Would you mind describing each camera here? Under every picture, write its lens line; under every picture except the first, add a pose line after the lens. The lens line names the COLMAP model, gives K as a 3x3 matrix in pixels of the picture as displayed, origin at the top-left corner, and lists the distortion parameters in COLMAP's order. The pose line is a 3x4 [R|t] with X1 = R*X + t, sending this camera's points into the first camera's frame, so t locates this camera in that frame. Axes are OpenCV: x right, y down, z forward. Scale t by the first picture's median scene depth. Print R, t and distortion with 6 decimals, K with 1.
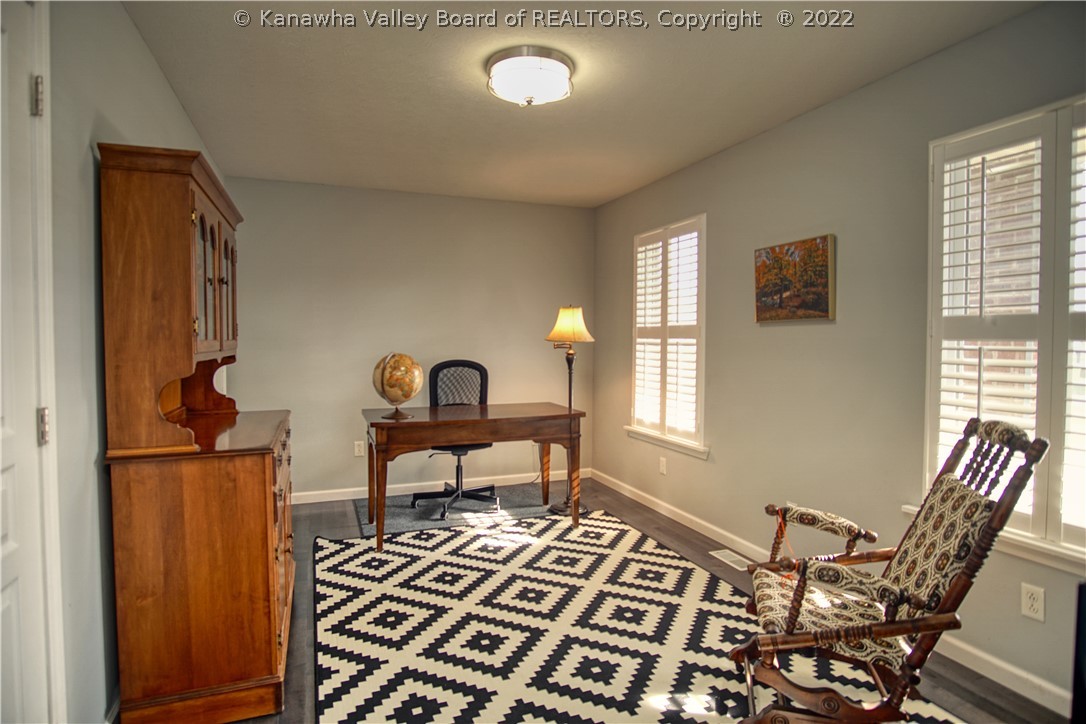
lens RADIAL K [[580.3, 0, 537.1], [0, 580.3, 360.3], [0, 0, 1]] dist [-0.009943, 0.004114]
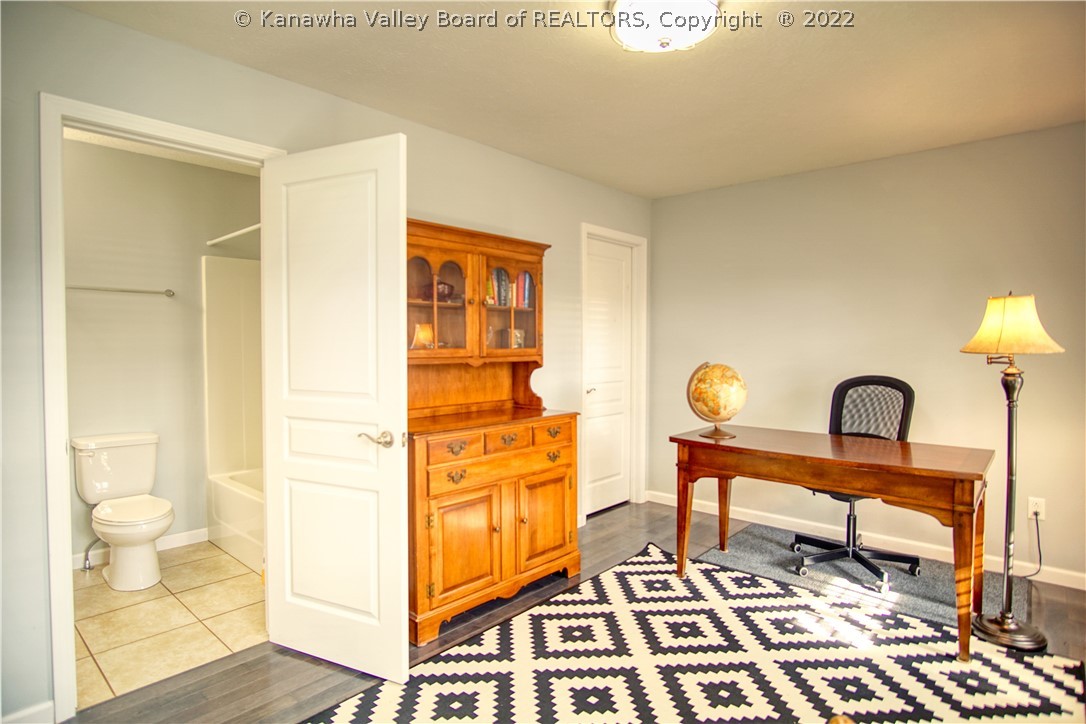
lens RADIAL K [[580.3, 0, 538.8], [0, 580.3, 359.2], [0, 0, 1]] dist [-0.009943, 0.004114]
pose [[0.463306, 0.019624, -0.885981, 0.410708], [-0.033341, 0.999433, 0.004702, -0.014187], [0.885571, 0.027361, 0.463698, 0.338039]]
